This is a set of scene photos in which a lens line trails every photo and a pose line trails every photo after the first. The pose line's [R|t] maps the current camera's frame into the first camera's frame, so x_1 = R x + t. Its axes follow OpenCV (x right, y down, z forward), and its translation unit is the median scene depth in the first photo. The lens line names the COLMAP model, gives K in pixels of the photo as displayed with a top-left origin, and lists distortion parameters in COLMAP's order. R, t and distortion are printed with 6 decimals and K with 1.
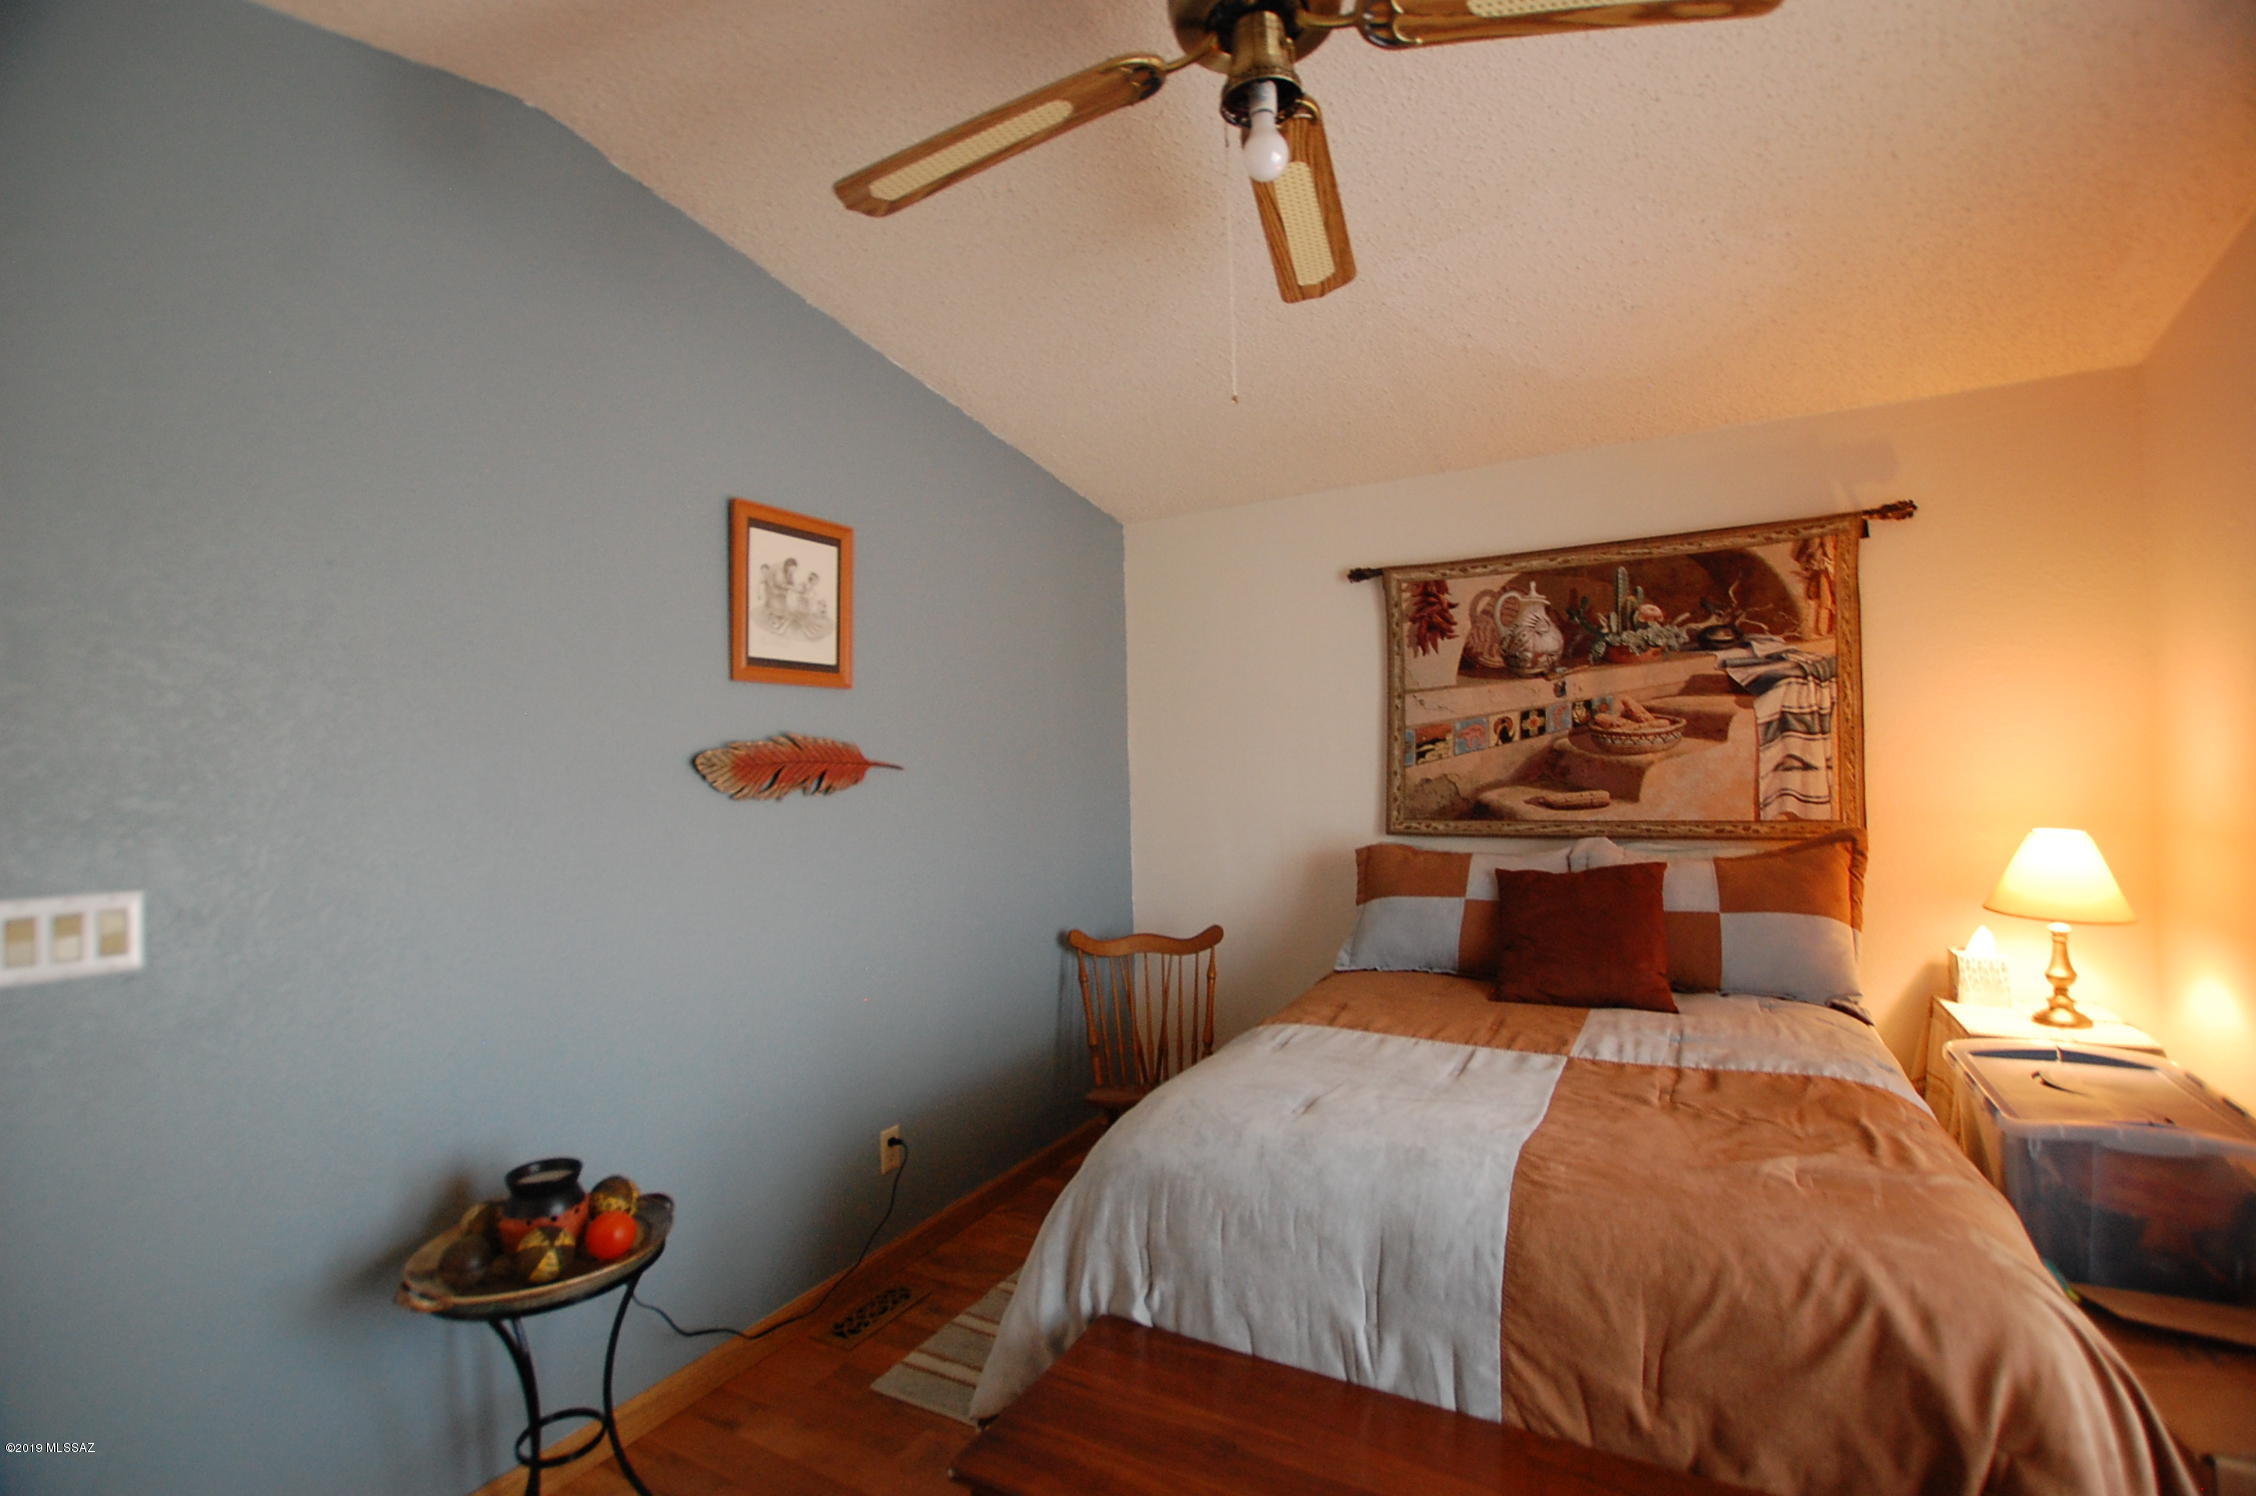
lens RADIAL K [[1002.5, 0, 1129.3], [0, 1002.5, 753.6], [0, 0, 1]] dist [-0.030736, 0.005901]
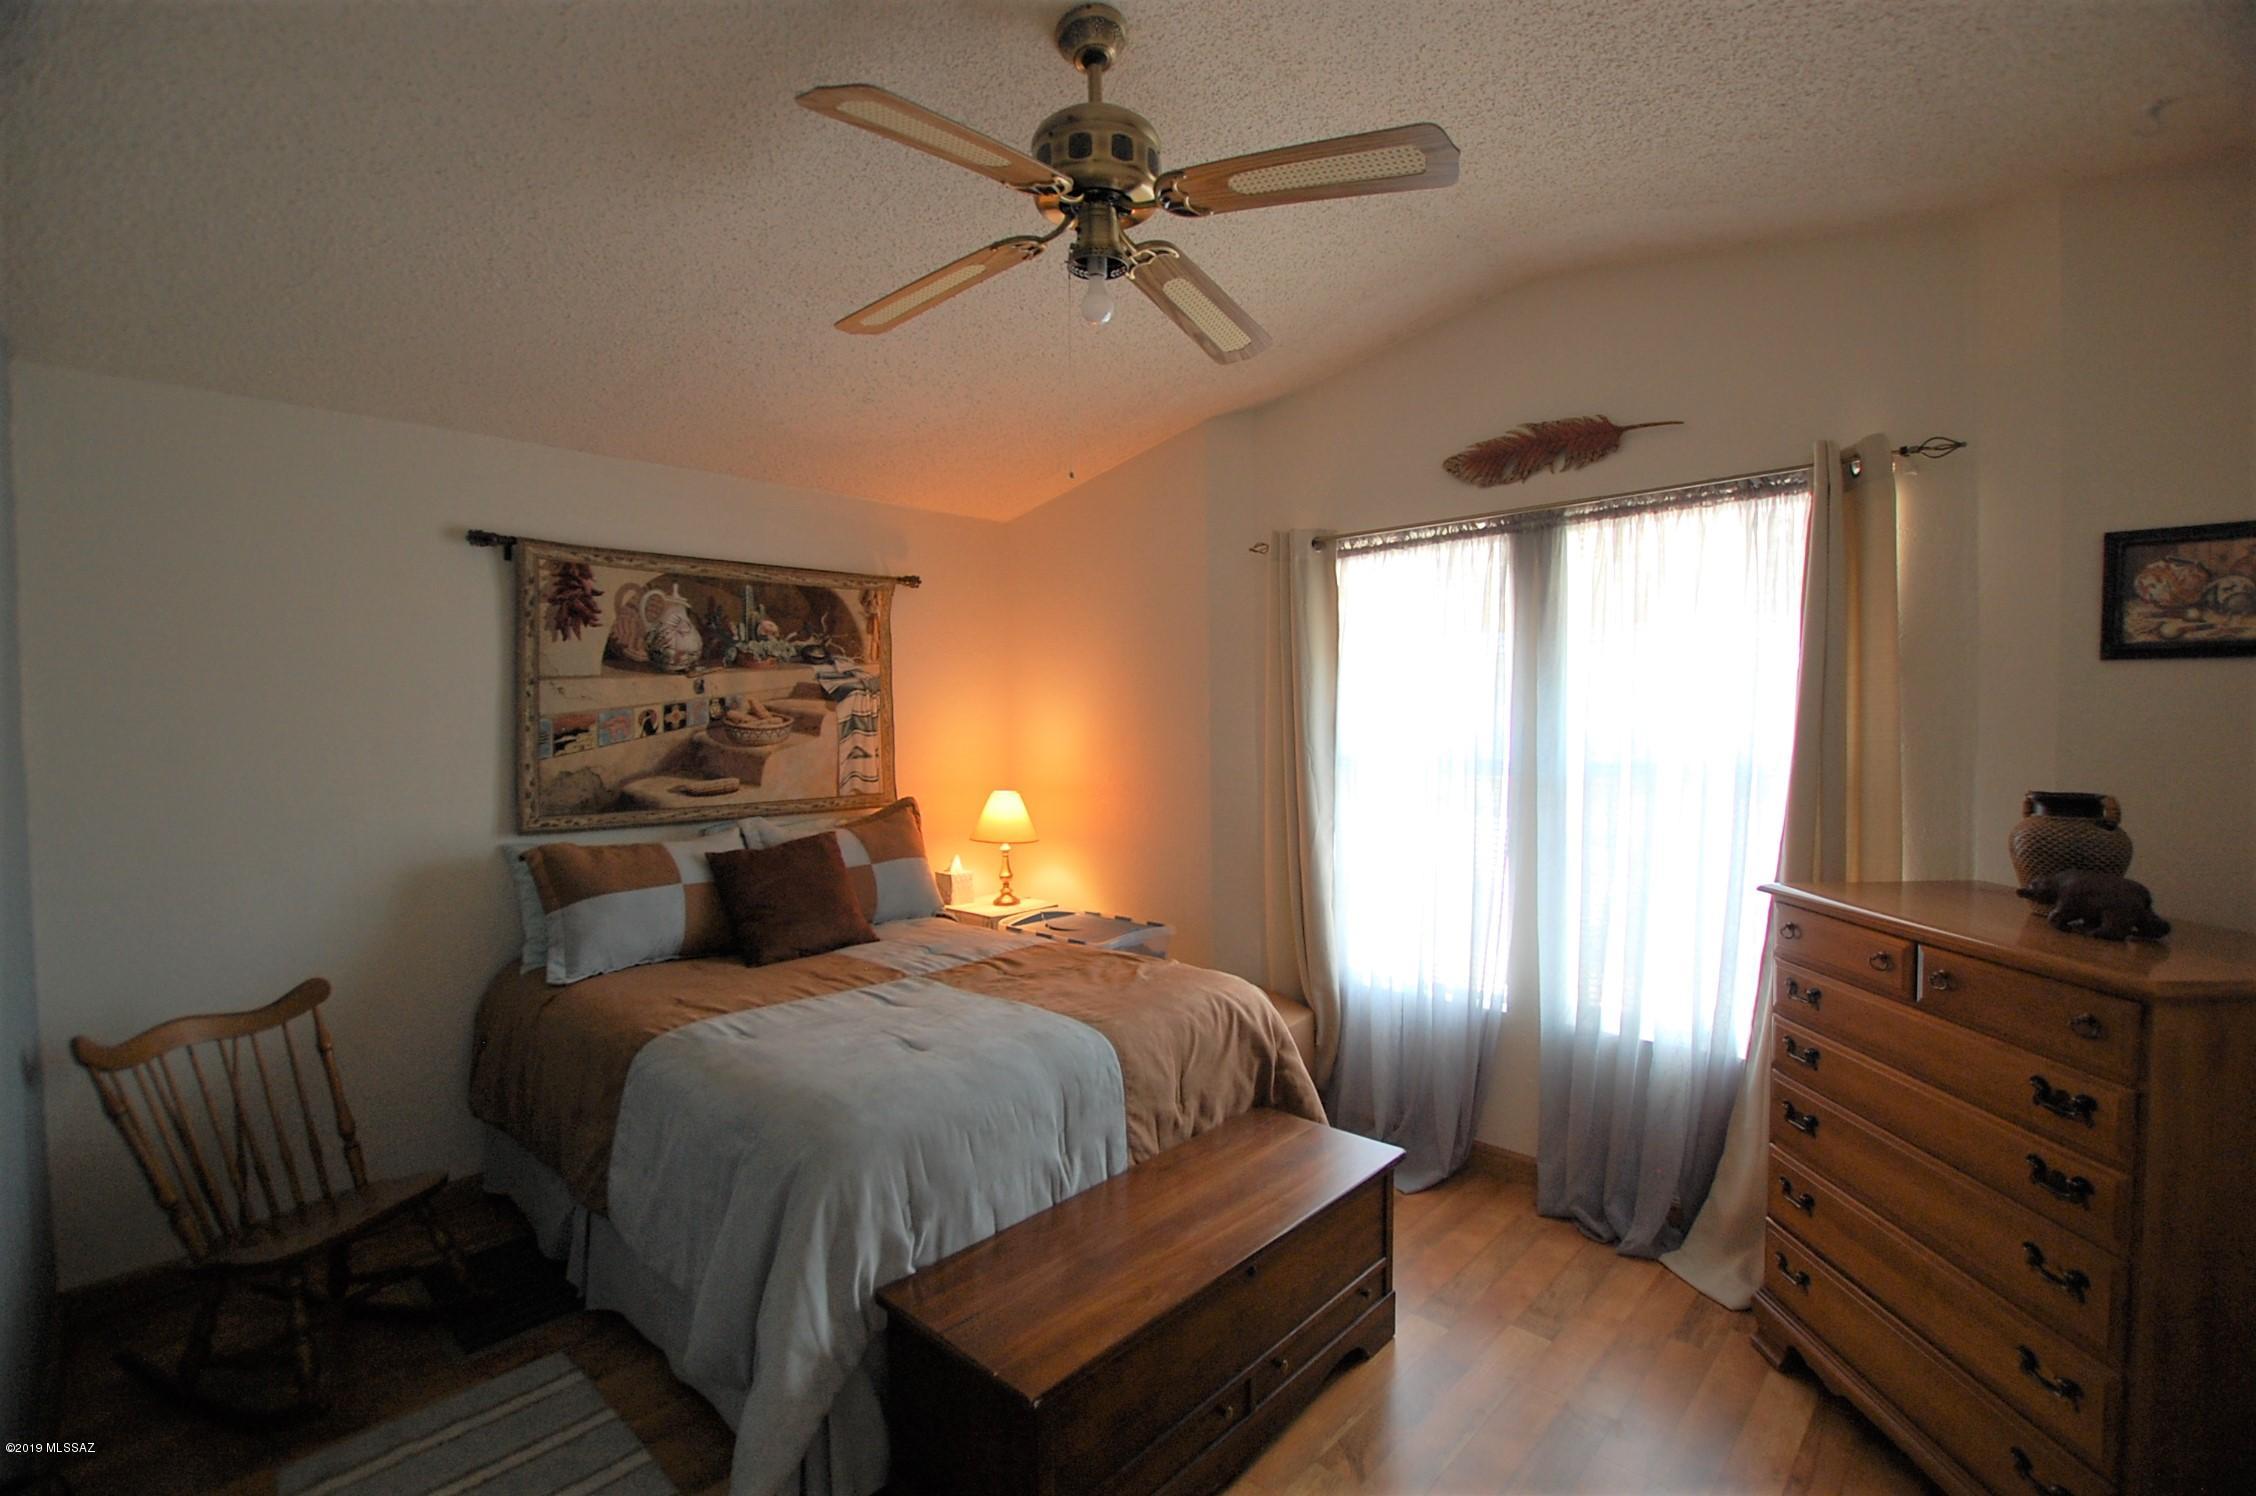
lens RADIAL K [[1018.0, 0, 1131.6], [0, 1018.0, 755.8], [0, 0, 1]] dist [-0.028898, 0.001554]
pose [[0.229796, -0.008765, 0.973199, -0.551745], [-0.002238, 0.999952, 0.009534, -0.000164], [-0.973236, -0.004369, 0.229765, 0.285914]]
